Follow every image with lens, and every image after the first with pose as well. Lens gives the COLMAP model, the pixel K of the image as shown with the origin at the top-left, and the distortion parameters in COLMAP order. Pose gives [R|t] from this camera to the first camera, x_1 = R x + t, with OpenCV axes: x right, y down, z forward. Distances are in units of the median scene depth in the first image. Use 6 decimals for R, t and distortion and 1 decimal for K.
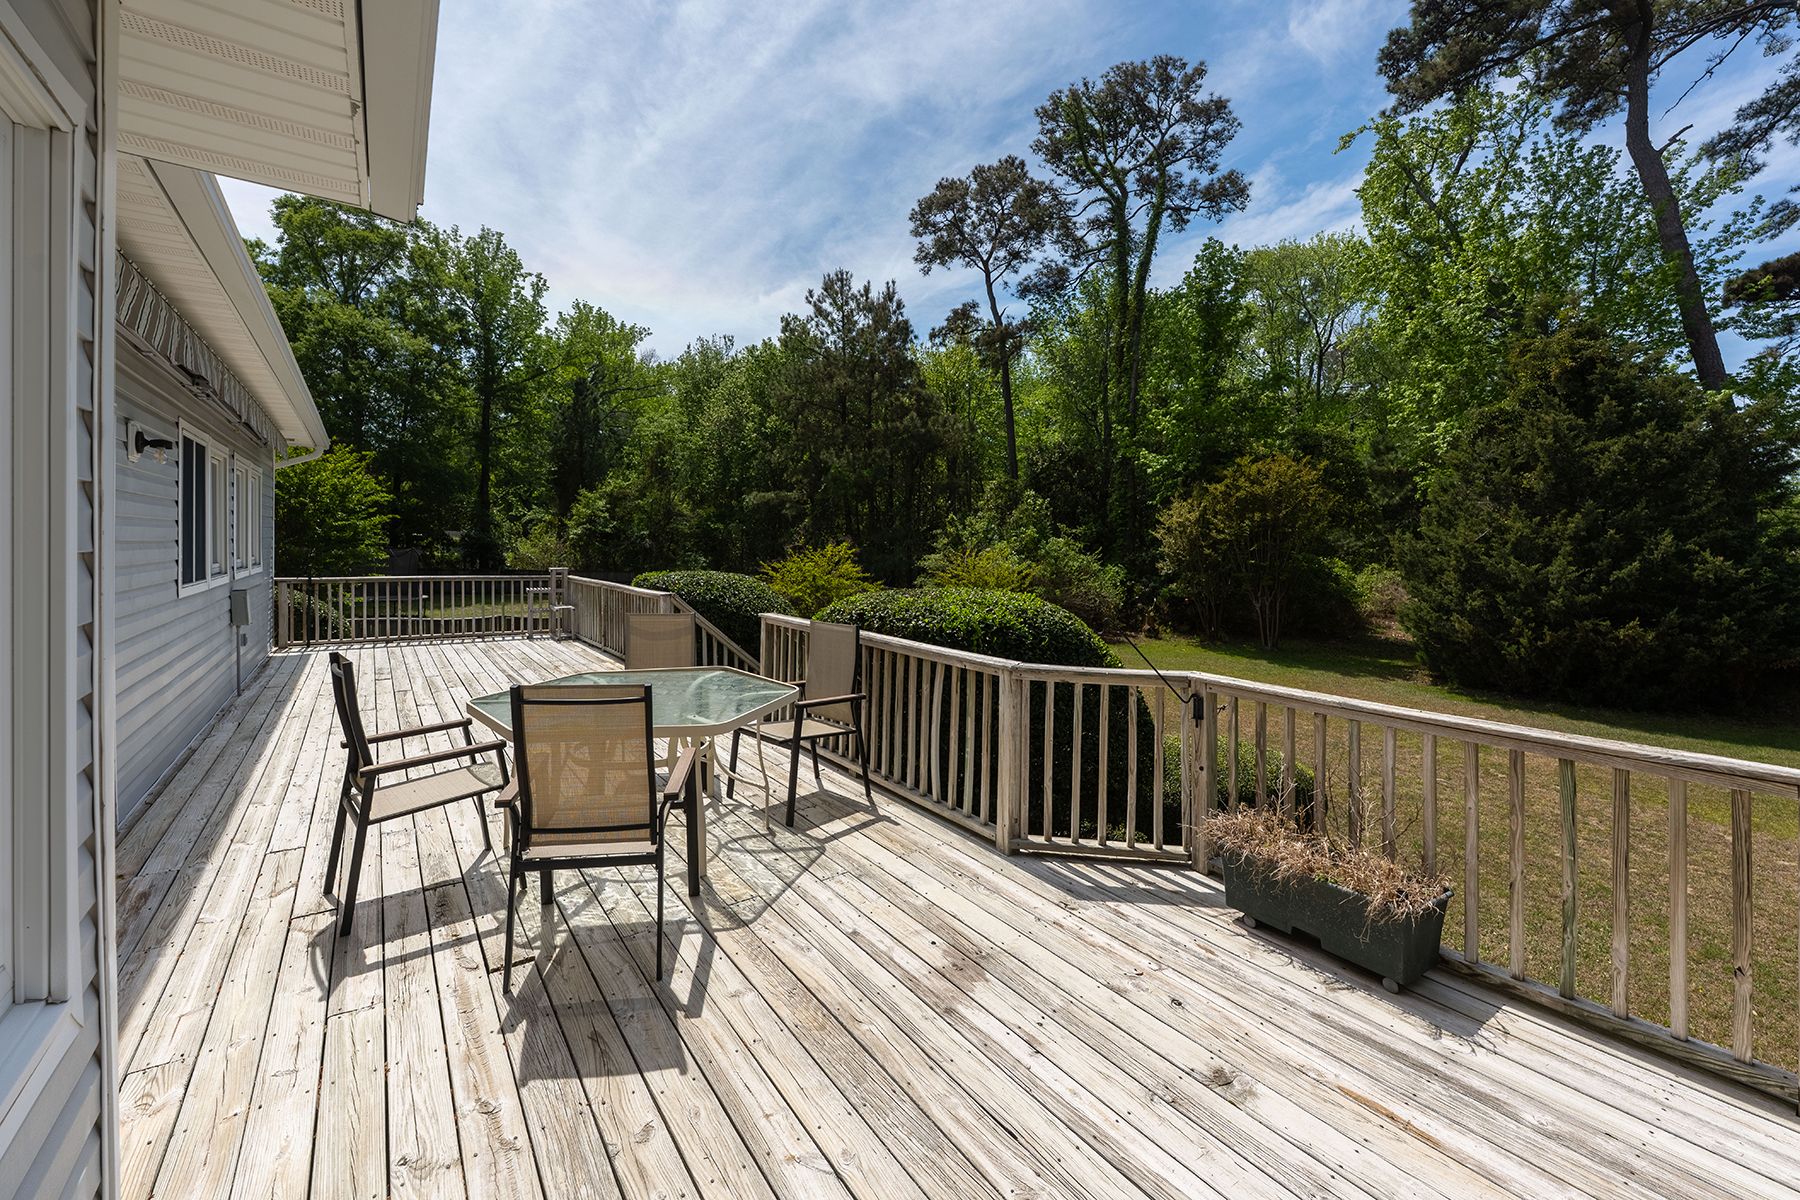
lens RADIAL K [[739.2, 0, 904.2], [0, 739.2, 546.5], [0, 0, 1]] dist [0.002553, 0.000332]
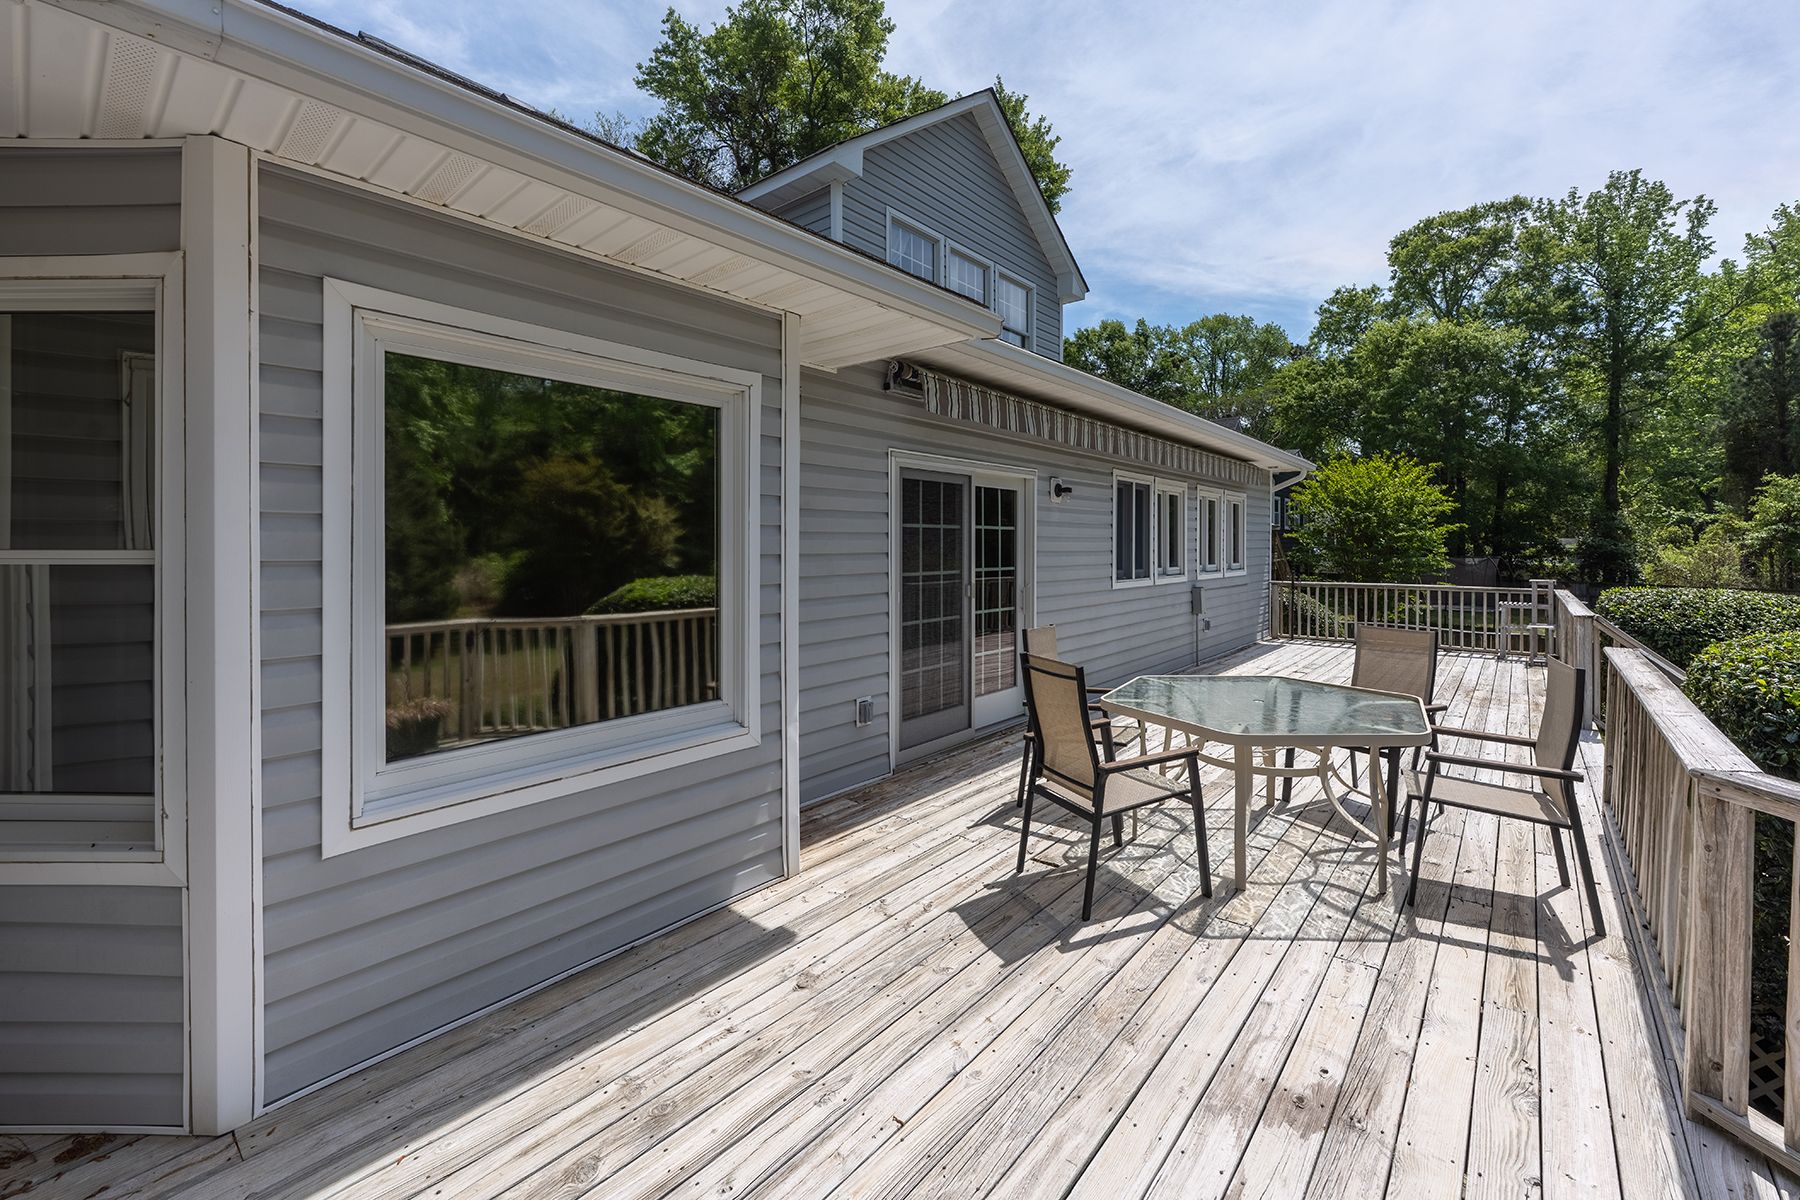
lens RADIAL K [[739.2, 0, 904.2], [0, 739.2, 546.5], [0, 0, 1]] dist [0.002553, 0.000332]
pose [[0.247250, -0.015906, -0.968821, 0.482012], [0.001967, 0.999871, -0.015913, 0.009799], [0.968950, 0.002029, 0.247250, 0.285552]]
